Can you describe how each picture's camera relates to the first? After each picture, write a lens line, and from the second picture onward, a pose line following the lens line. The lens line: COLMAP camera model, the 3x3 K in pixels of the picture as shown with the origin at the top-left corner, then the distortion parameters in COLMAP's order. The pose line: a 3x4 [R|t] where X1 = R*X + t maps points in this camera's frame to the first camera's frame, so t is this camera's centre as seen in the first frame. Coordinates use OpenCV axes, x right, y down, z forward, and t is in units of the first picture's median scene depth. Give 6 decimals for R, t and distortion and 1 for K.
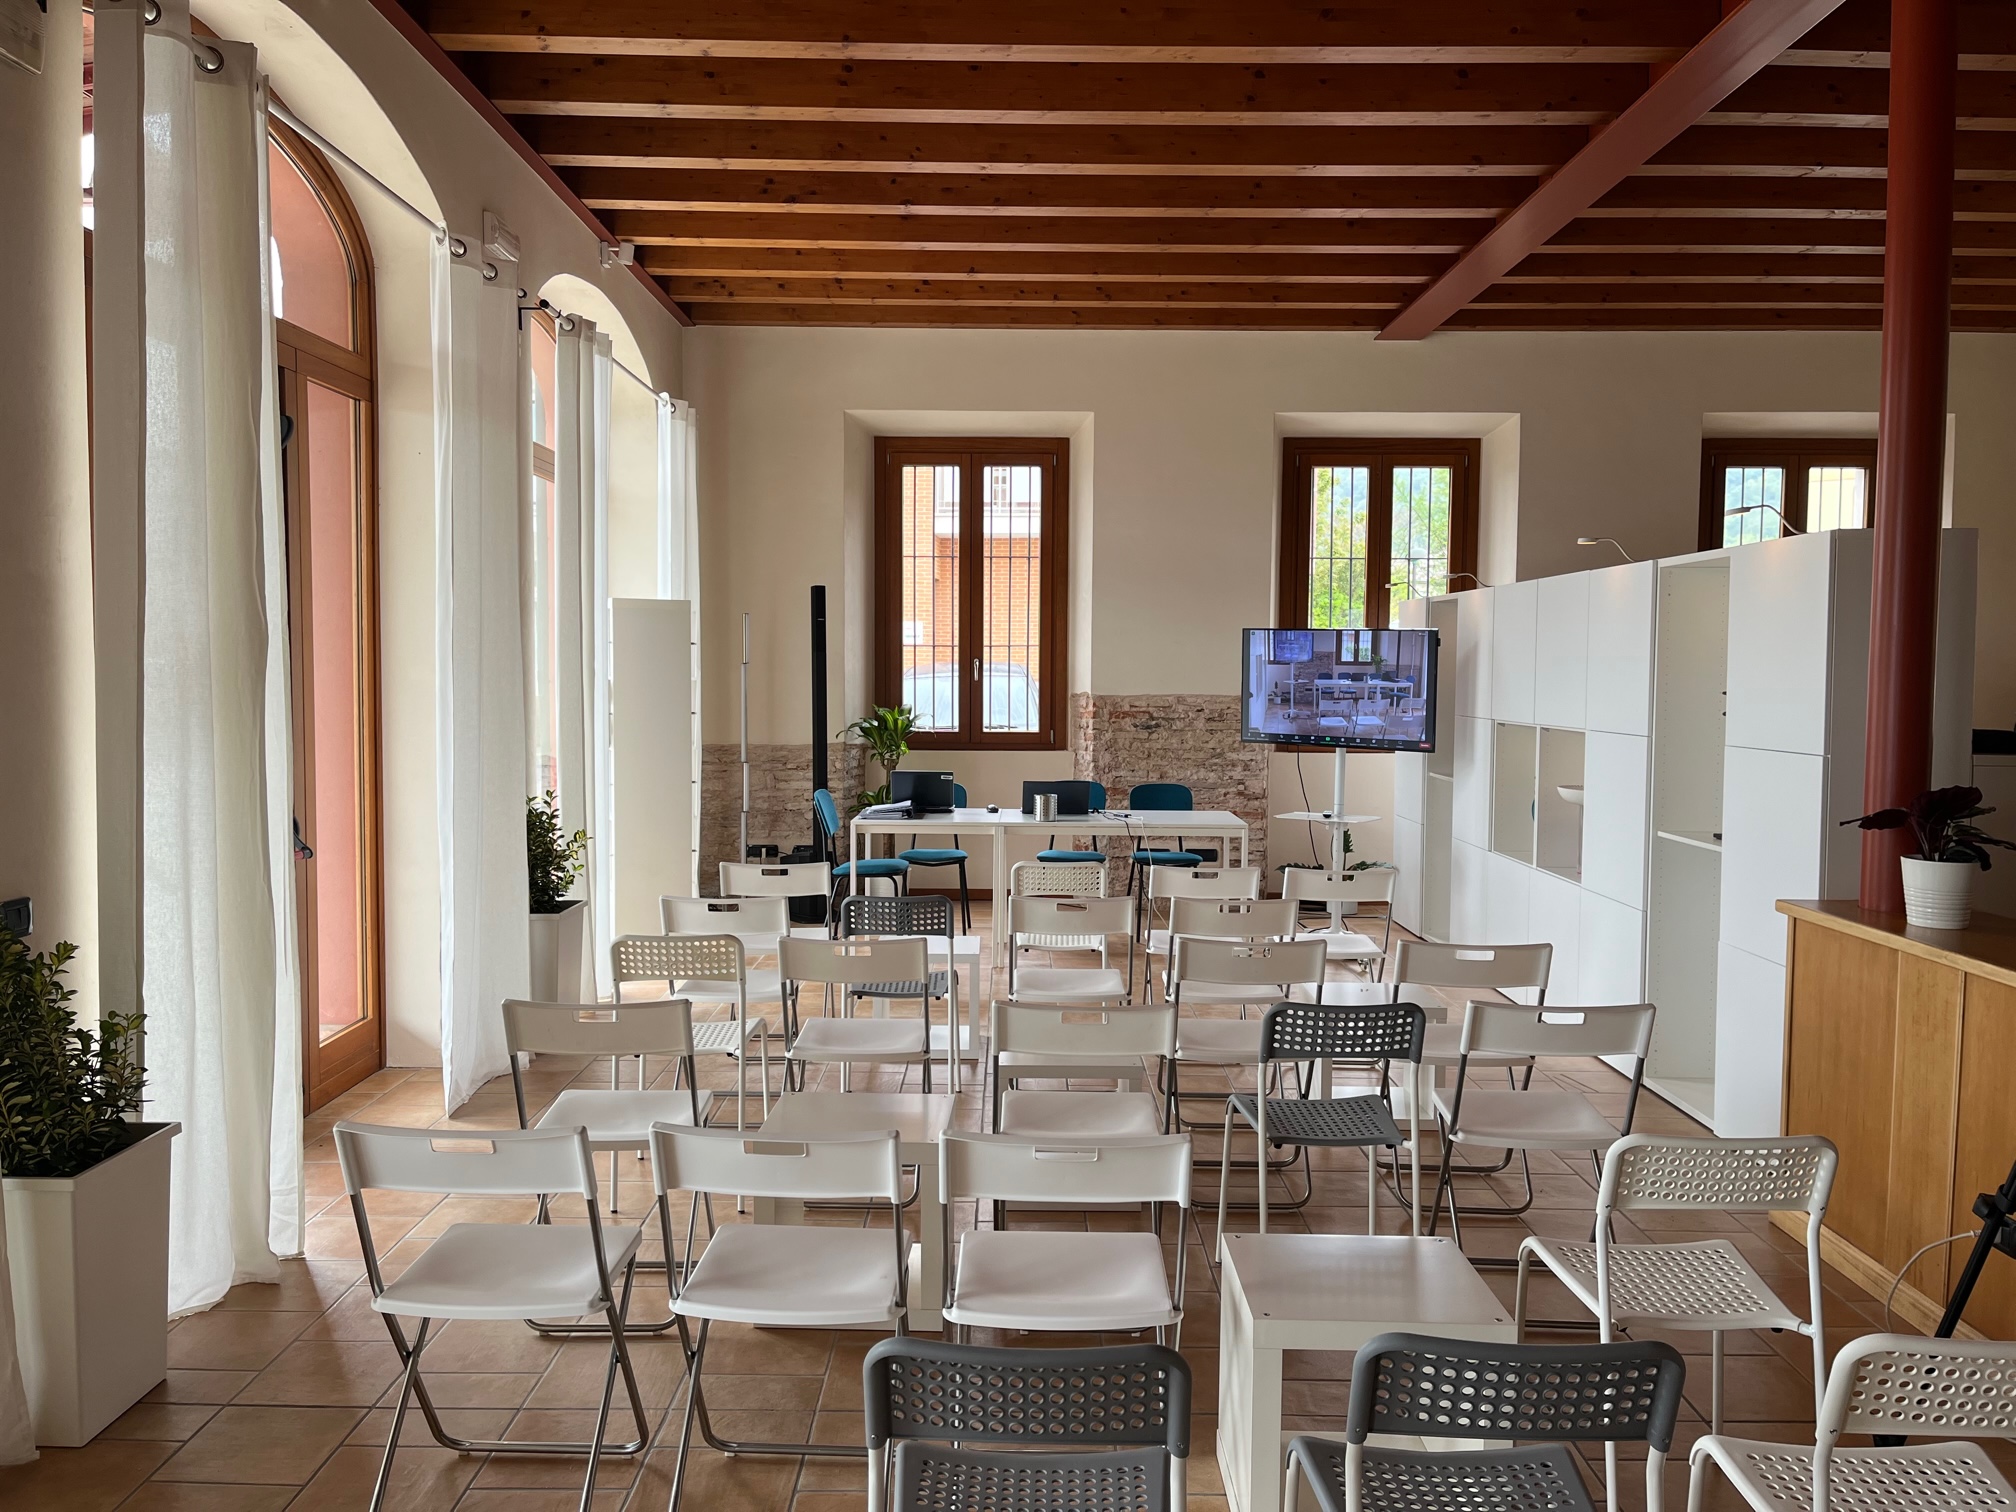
lens RADIAL K [[1573.3, 0, 1000.4], [0, 1573.3, 758.2], [0, 0, 1]] dist [0.040949, -0.036374]
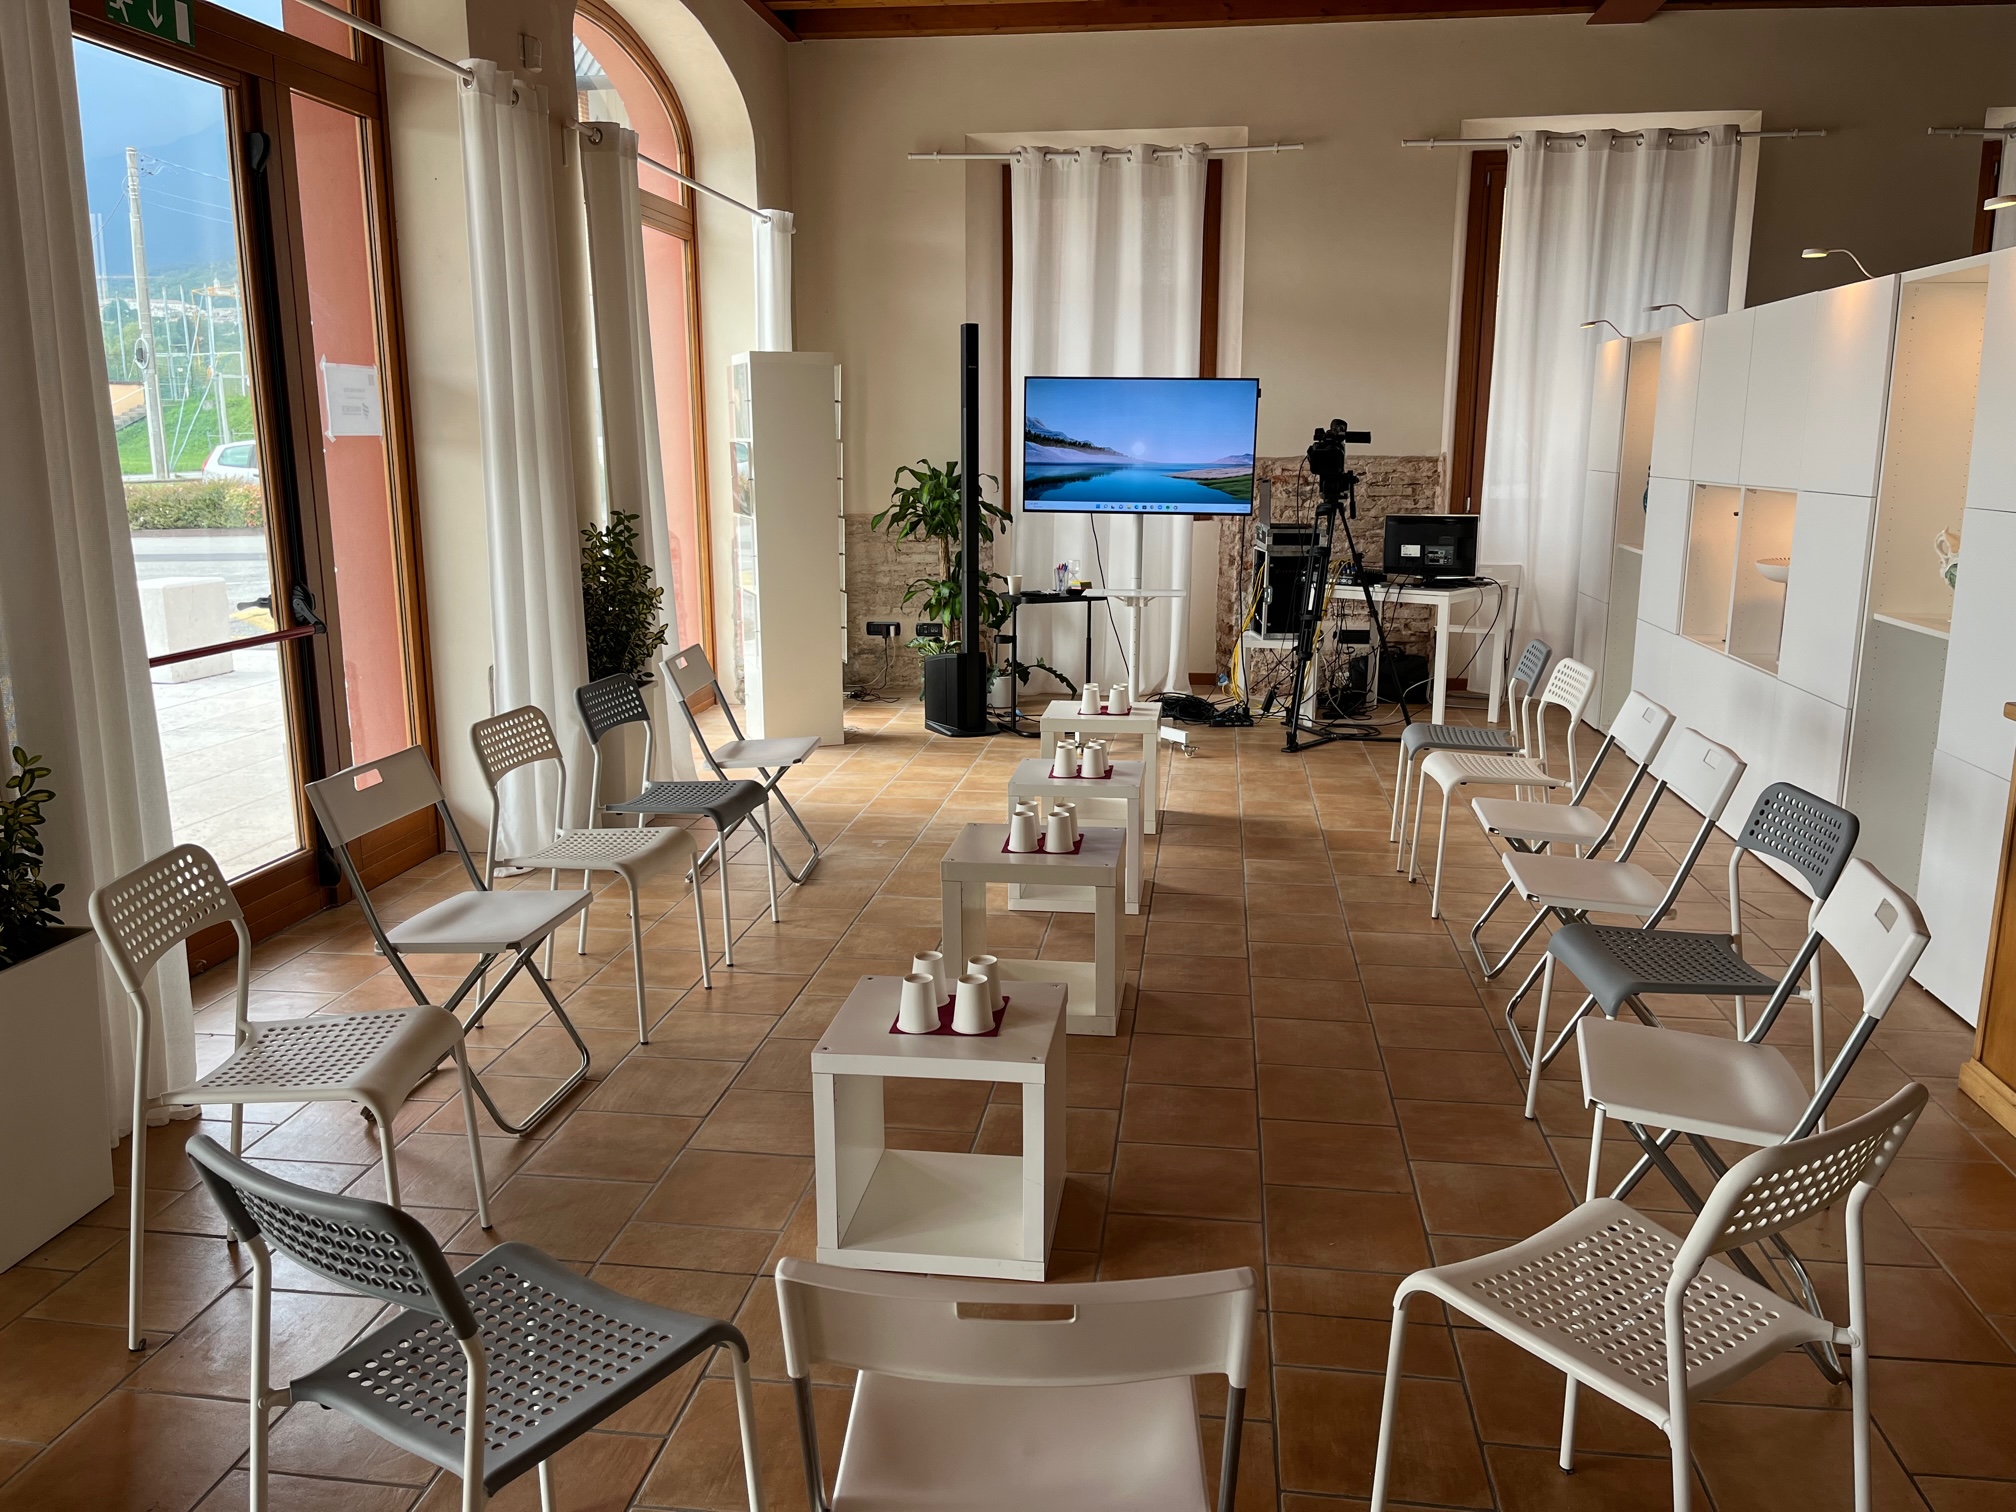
lens RADIAL K [[1573.3, 0, 1008.5], [0, 1573.3, 765.0], [0, 0, 1]] dist [0.040949, -0.036374]
pose [[0.991808, 0.018755, -0.126355, 0.055679], [-0.000090, 0.989266, 0.146129, 0.002702], [0.127739, -0.144920, 0.981163, 0.088713]]
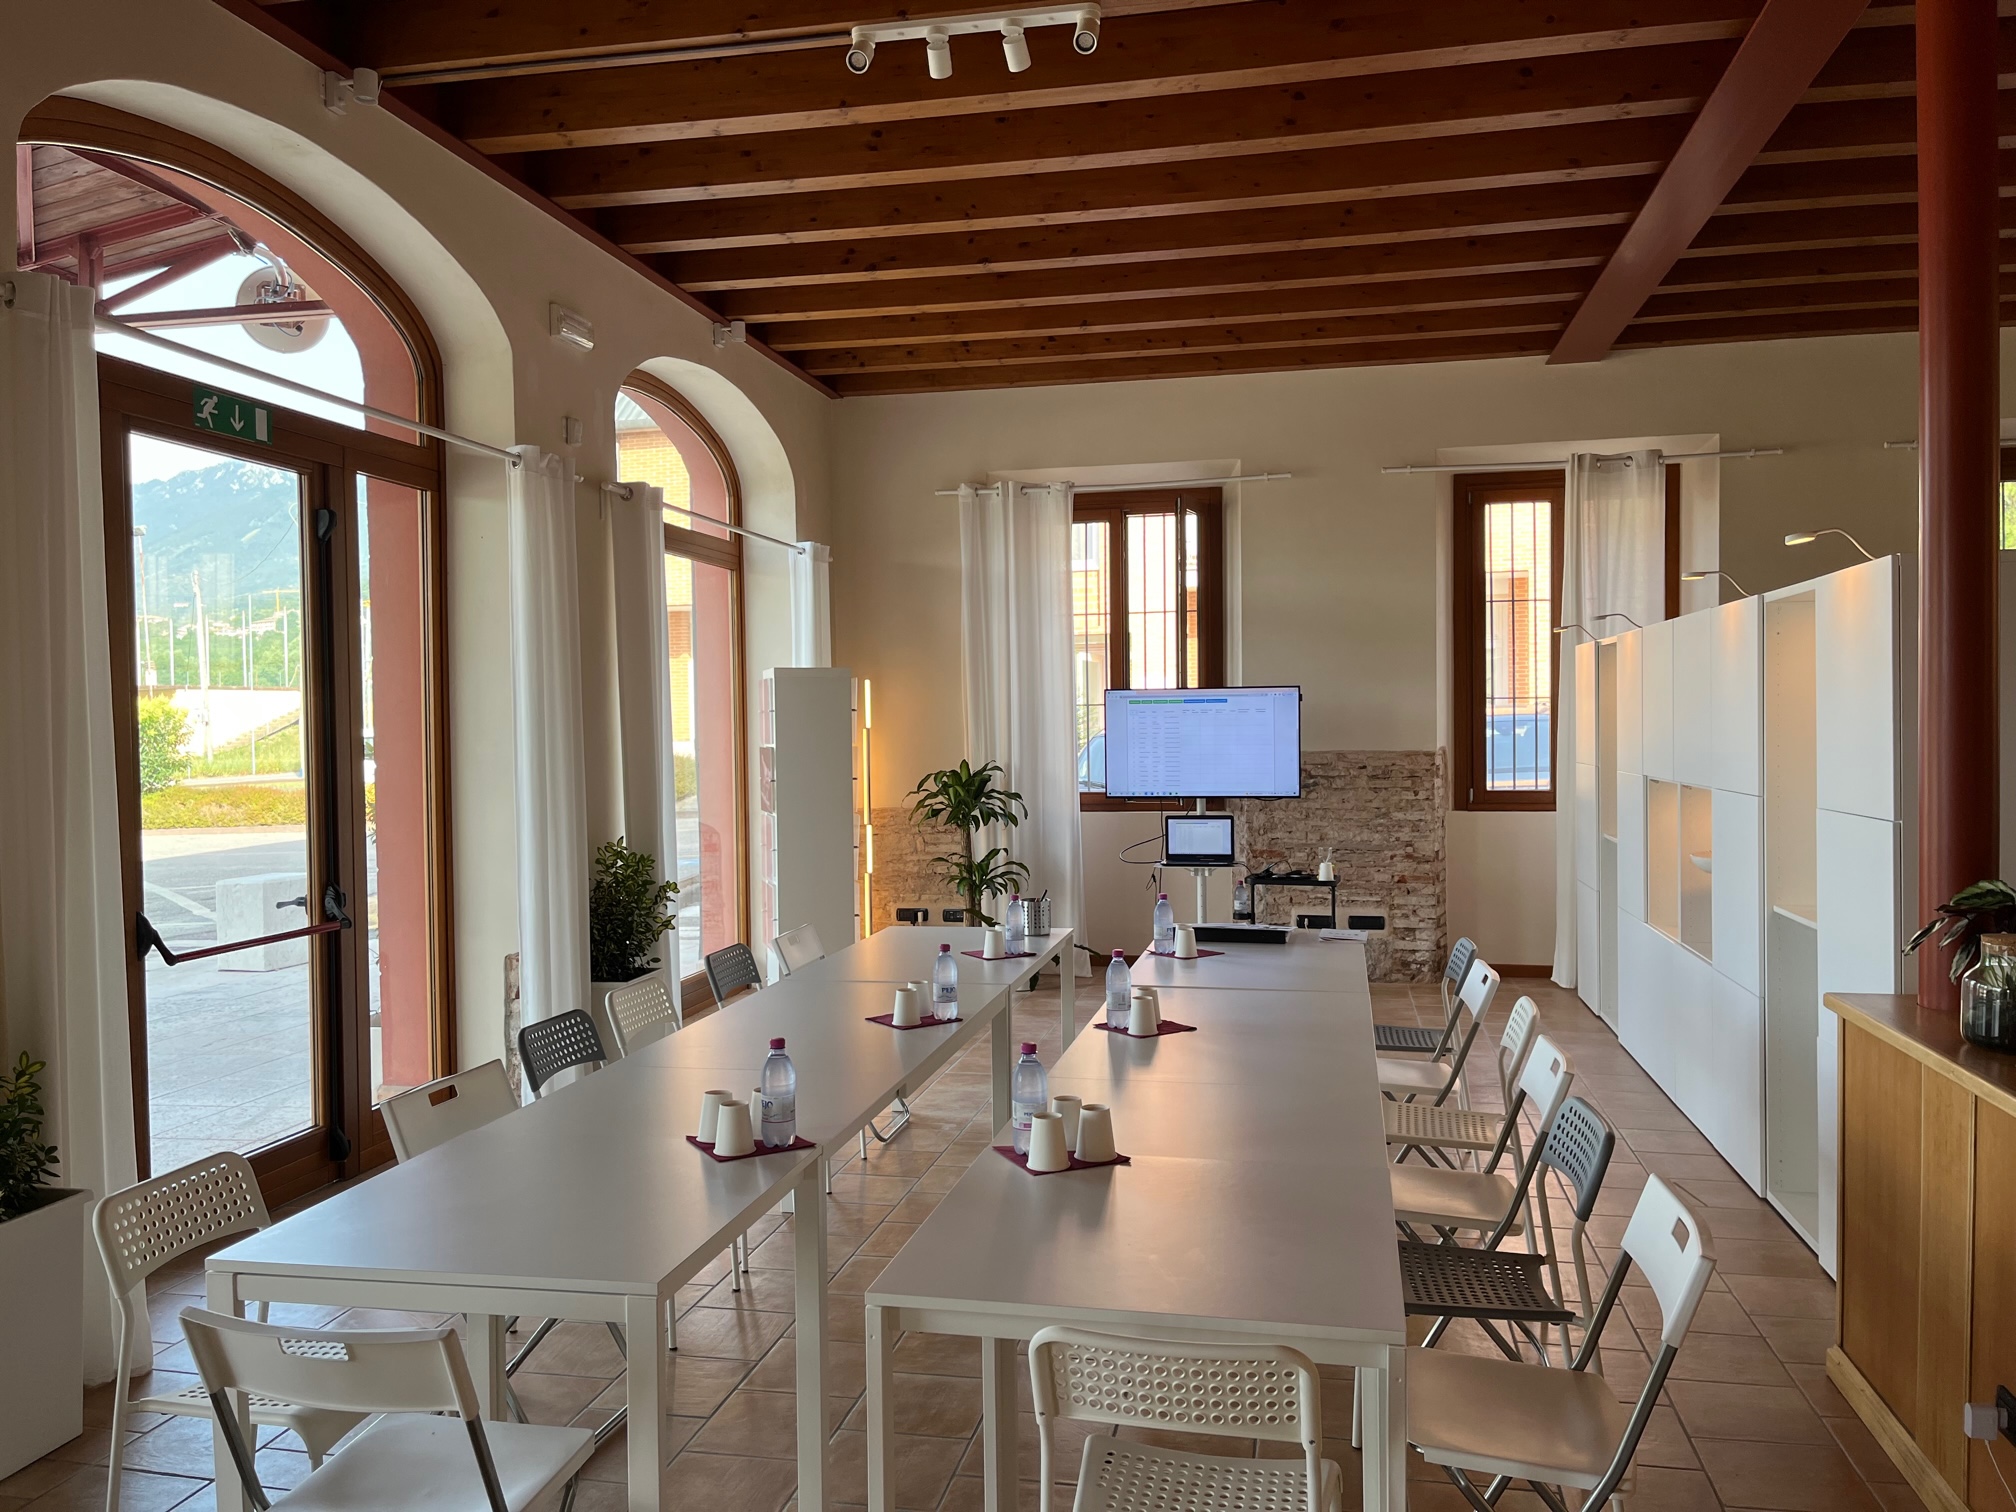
lens RADIAL K [[1573.3, 0, 1000.4], [0, 1573.3, 765.4], [0, 0, 1]] dist [0.040949, -0.036374]
pose [[0.977749, -0.014871, -0.209249, 0.141338], [0.008667, 0.999496, -0.030534, -0.005916], [0.209597, 0.028041, 0.977386, 0.043682]]
